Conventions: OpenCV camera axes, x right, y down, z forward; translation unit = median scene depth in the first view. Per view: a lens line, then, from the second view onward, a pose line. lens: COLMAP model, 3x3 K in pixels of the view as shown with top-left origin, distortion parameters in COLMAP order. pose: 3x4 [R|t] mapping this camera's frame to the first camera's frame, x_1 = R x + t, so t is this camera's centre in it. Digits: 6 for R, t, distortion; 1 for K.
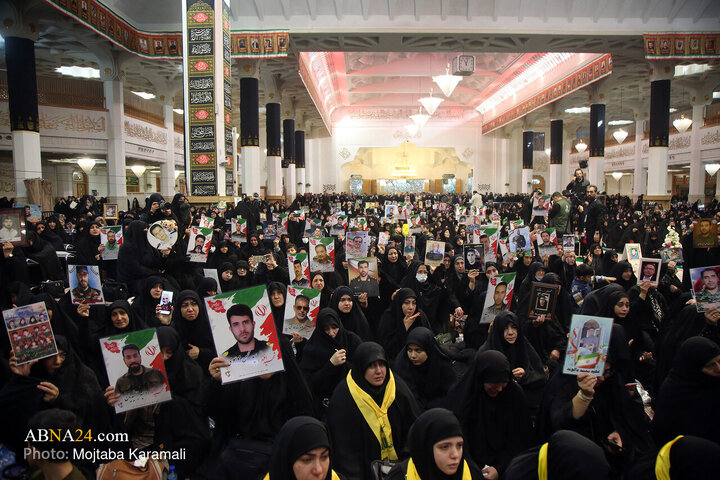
lens RADIAL K [[498.8, 0, 360.0], [0, 498.8, 240.0], [0, 0, 1]] dist [-0.061433, 0.001129]
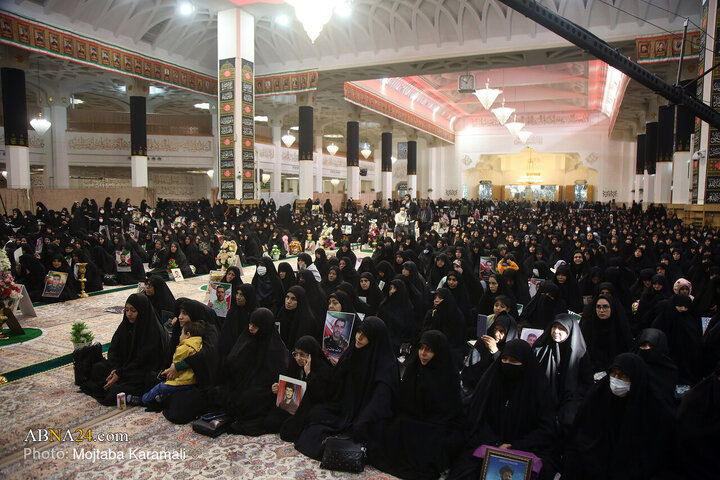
lens RADIAL K [[498.8, 0, 360.0], [0, 498.8, 240.0], [0, 0, 1]] dist [-0.061433, 0.001129]
pose [[0.907471, 0.048208, -0.417339, 0.500377], [-0.050701, 0.998701, 0.005117, 0.000186], [0.417043, 0.016516, 0.908737, -0.101748]]
